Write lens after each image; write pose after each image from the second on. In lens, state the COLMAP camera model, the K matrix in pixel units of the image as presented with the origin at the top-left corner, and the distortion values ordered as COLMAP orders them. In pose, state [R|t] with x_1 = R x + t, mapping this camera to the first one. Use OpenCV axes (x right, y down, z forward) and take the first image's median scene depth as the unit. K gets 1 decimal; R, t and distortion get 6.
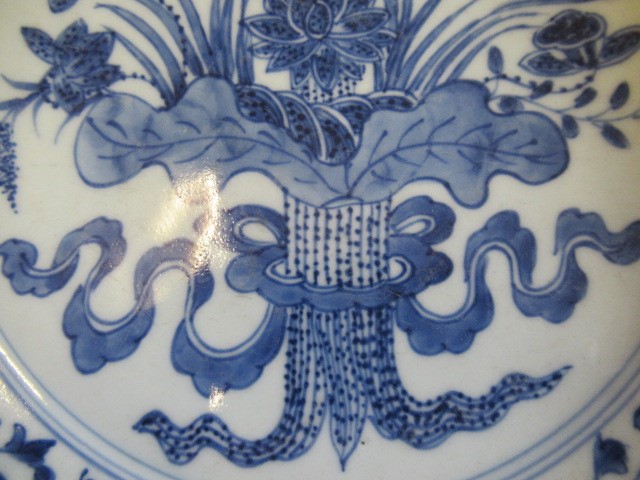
lens RADIAL K [[506.5, 0, 320.0], [0, 506.5, 240.0], [0, 0, 1]] dist [-0.000452, -0.000714]
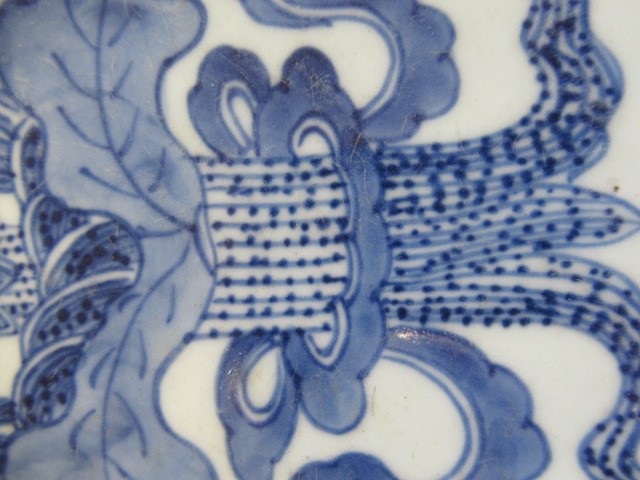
lens RADIAL K [[496.6, 0, 320.0], [0, 496.6, 240.0], [0, 0, 1]] dist [0.120936, 0.000451]
pose [[-0.037701, -0.998062, 0.049505, 0.009658], [0.999257, -0.037256, 0.009882, 0.052740], [-0.008018, 0.049841, 0.998725, 0.413015]]
